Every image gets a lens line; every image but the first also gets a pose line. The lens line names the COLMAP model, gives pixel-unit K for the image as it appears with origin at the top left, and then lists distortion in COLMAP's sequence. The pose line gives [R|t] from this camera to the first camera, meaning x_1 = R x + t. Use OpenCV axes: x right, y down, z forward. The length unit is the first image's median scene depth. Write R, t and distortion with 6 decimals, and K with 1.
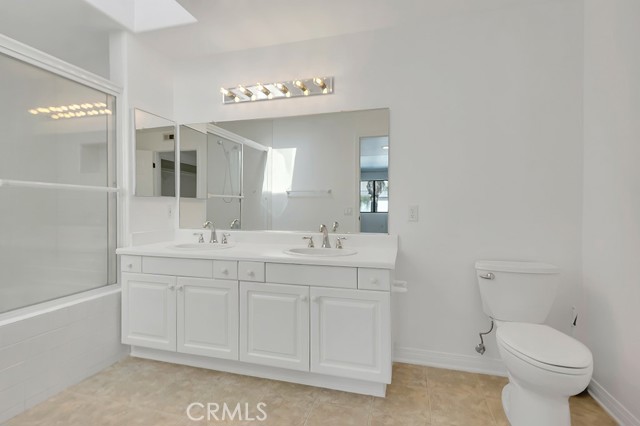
lens RADIAL K [[310.6, 0, 317.0], [0, 310.6, 210.5], [0, 0, 1]] dist [0.005845, 0.001777]
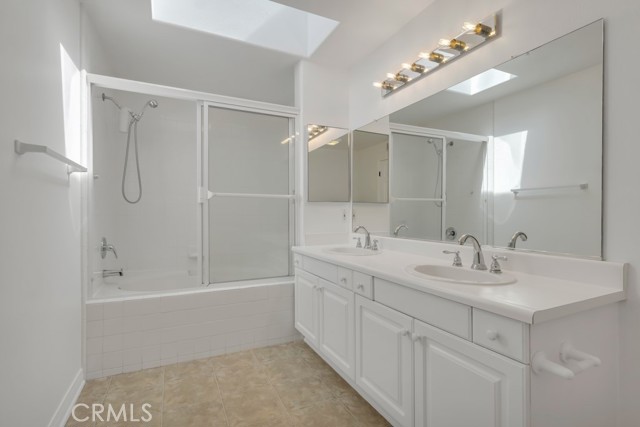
lens RADIAL K [[310.6, 0, 320.5], [0, 310.6, 215.6], [0, 0, 1]] dist [0.005845, 0.001777]
pose [[0.661271, 0.002926, -0.750141, 0.309650], [-0.005170, 0.999986, -0.000657, 0.005552], [0.750129, 0.004312, 0.661277, 0.293615]]
